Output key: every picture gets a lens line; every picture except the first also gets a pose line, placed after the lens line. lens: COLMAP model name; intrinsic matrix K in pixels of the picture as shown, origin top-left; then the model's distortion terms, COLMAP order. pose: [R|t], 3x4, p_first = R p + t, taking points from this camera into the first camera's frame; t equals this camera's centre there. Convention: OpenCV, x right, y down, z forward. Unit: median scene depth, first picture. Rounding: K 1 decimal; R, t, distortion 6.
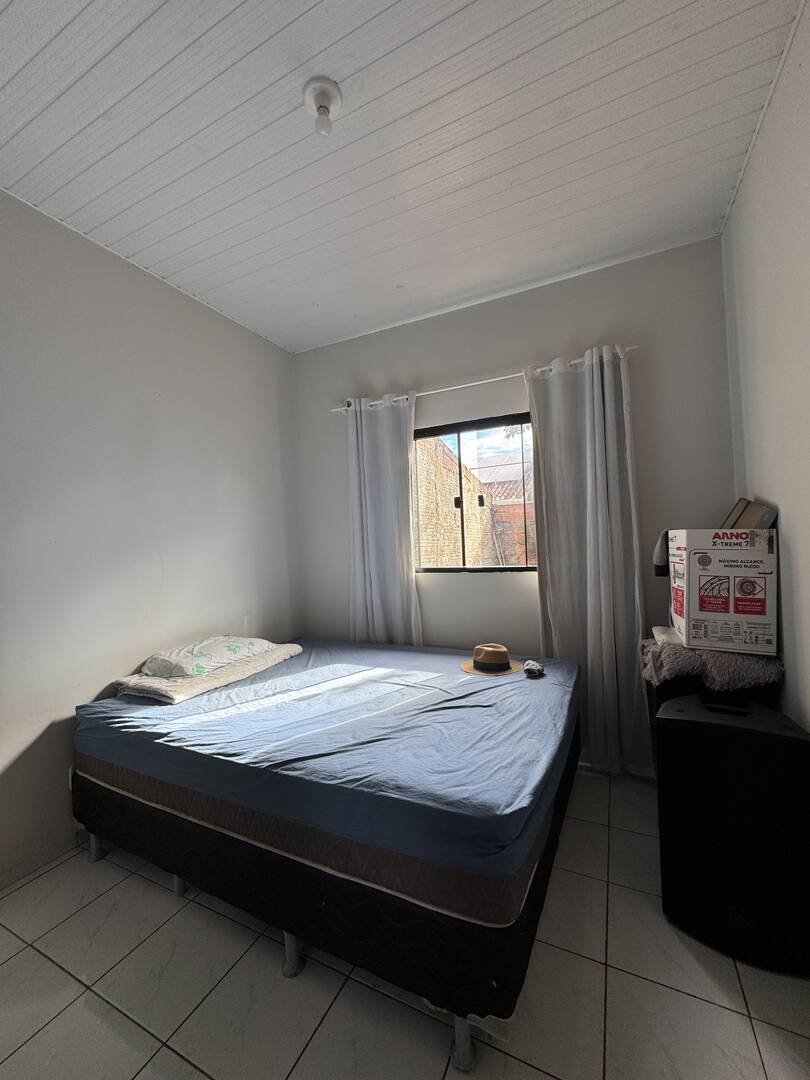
lens RADIAL K [[430.9, 0, 404.7], [0, 430.9, 538.9], [0, 0, 1]] dist [-0.001264, -0.000028]
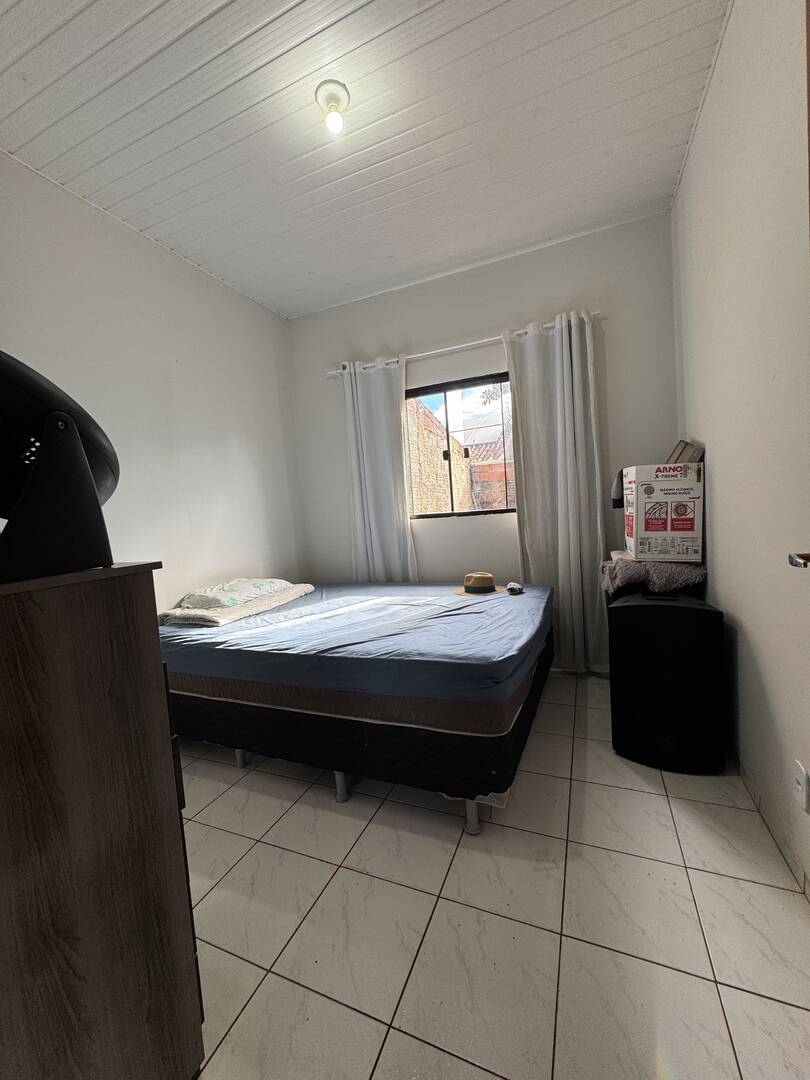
lens RADIAL K [[430.9, 0, 404.7], [0, 430.9, 538.9], [0, 0, 1]] dist [-0.001264, -0.000028]
pose [[0.998101, -0.035379, 0.050434, -0.067584], [0.031483, 0.996606, 0.076068, 0.061579], [-0.052954, -0.074336, 0.995826, -0.183623]]
